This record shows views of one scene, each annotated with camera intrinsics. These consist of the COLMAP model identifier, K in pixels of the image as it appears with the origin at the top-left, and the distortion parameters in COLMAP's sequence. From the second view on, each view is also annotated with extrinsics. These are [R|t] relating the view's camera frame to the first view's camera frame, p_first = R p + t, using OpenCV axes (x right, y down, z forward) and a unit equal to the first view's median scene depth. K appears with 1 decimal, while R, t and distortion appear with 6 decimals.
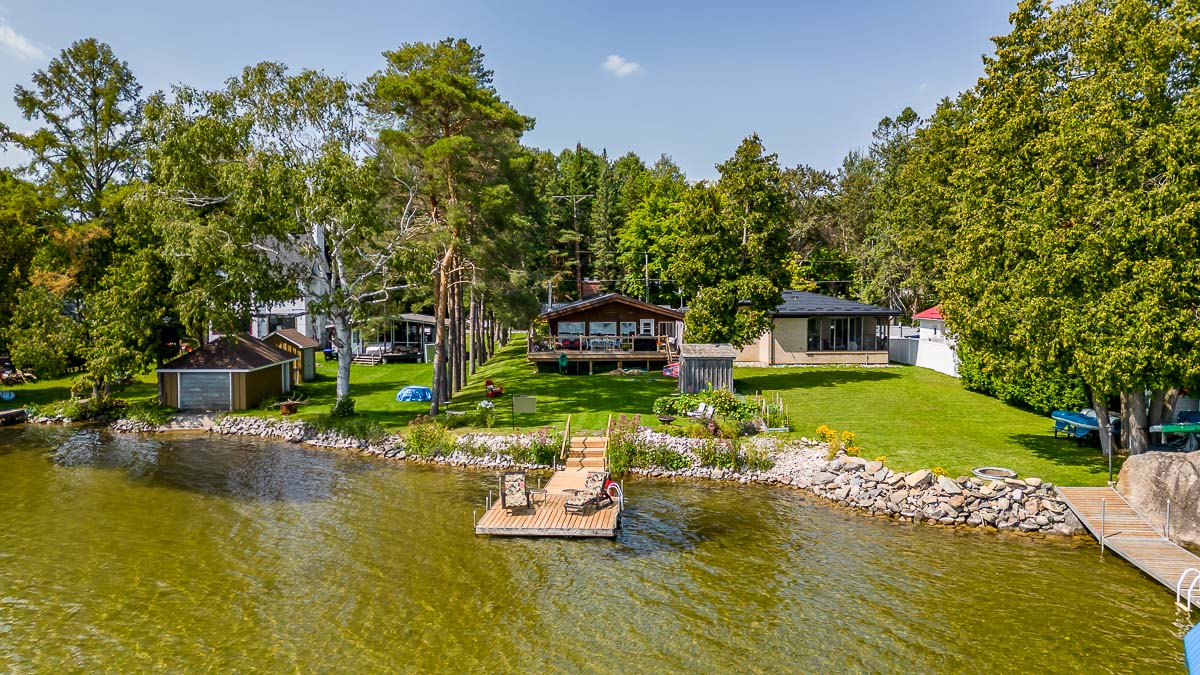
lens RADIAL K [[831.9, 0, 599.6], [0, 831.9, 329.4], [0, 0, 1]] dist [0.052171, -0.034724]
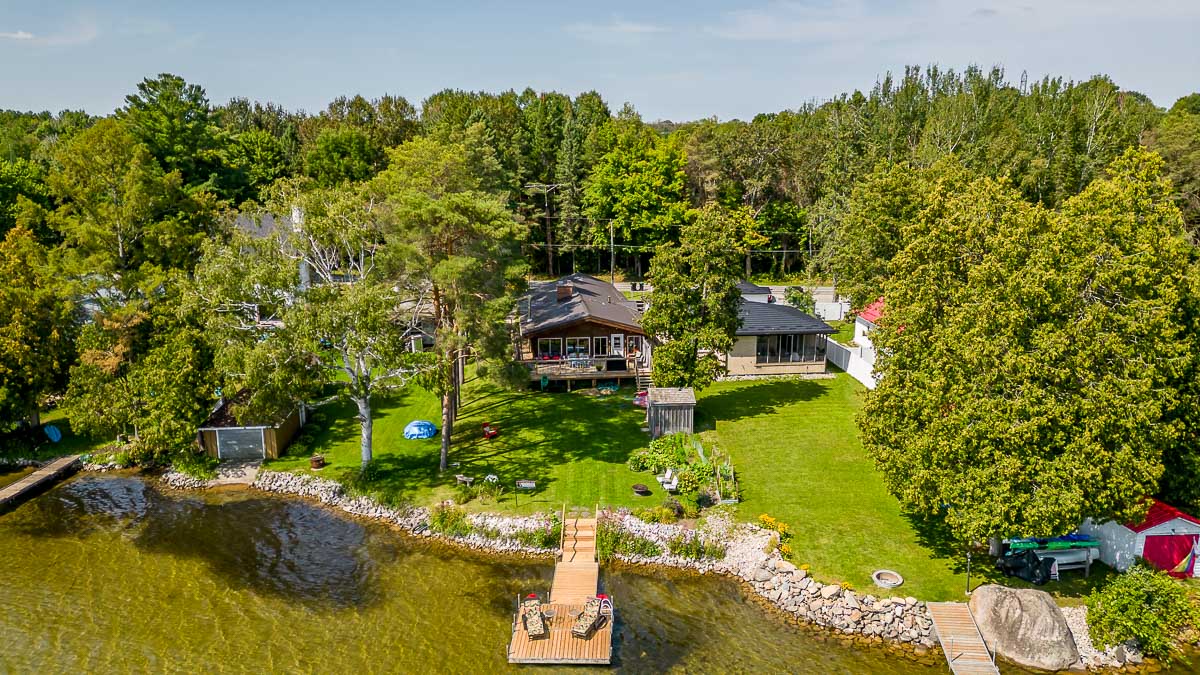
lens RADIAL K [[831.9, 0, 600.9], [0, 831.9, 332.9], [0, 0, 1]] dist [0.052171, -0.034724]
pose [[0.998360, -0.007748, 0.056716, -0.038396], [-0.002229, 0.984786, 0.173755, -0.282062], [-0.057199, -0.173596, 0.983154, -0.142383]]
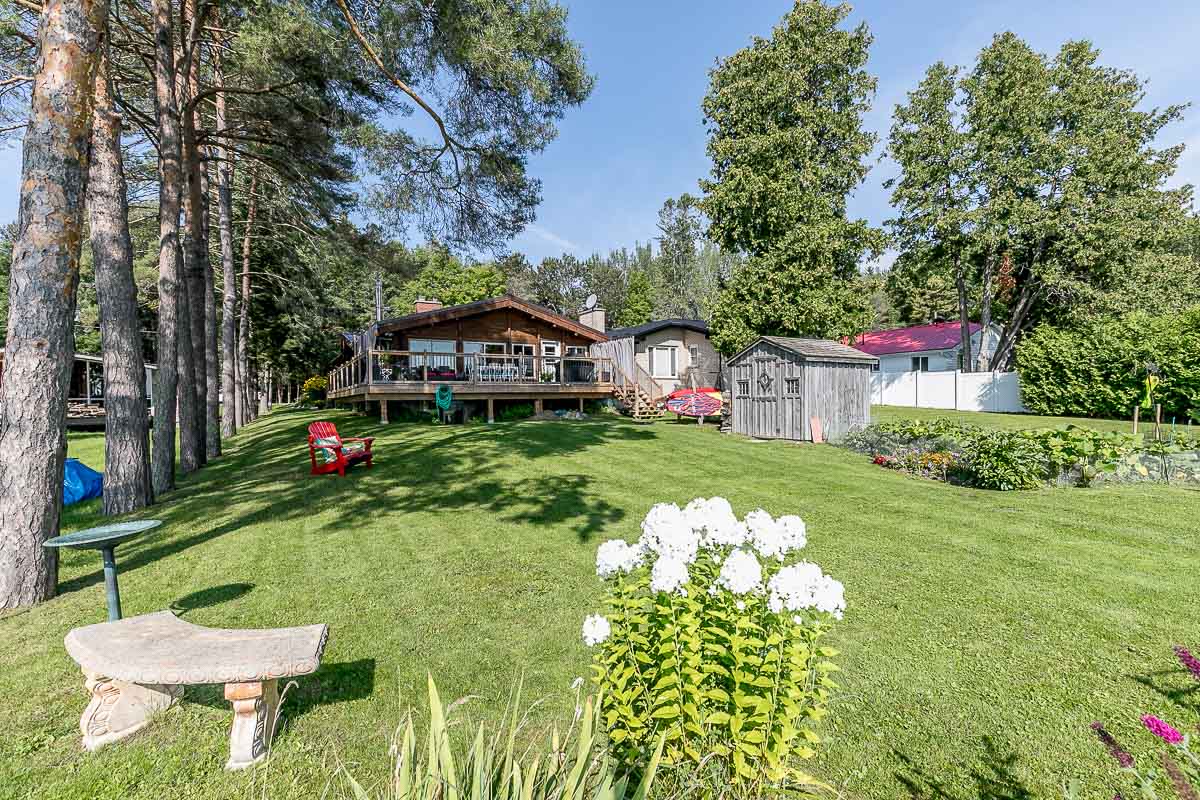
lens RADIAL K [[537.7, 0, 607.0], [0, 537.7, 400.0], [0, 0, 1]] dist [-0.000234, -0.001123]
pose [[0.875125, 0.004203, 0.483878, -0.148171], [0.010098, 0.999586, -0.026946, 0.062515], [-0.483791, 0.028467, 0.874721, 0.815302]]
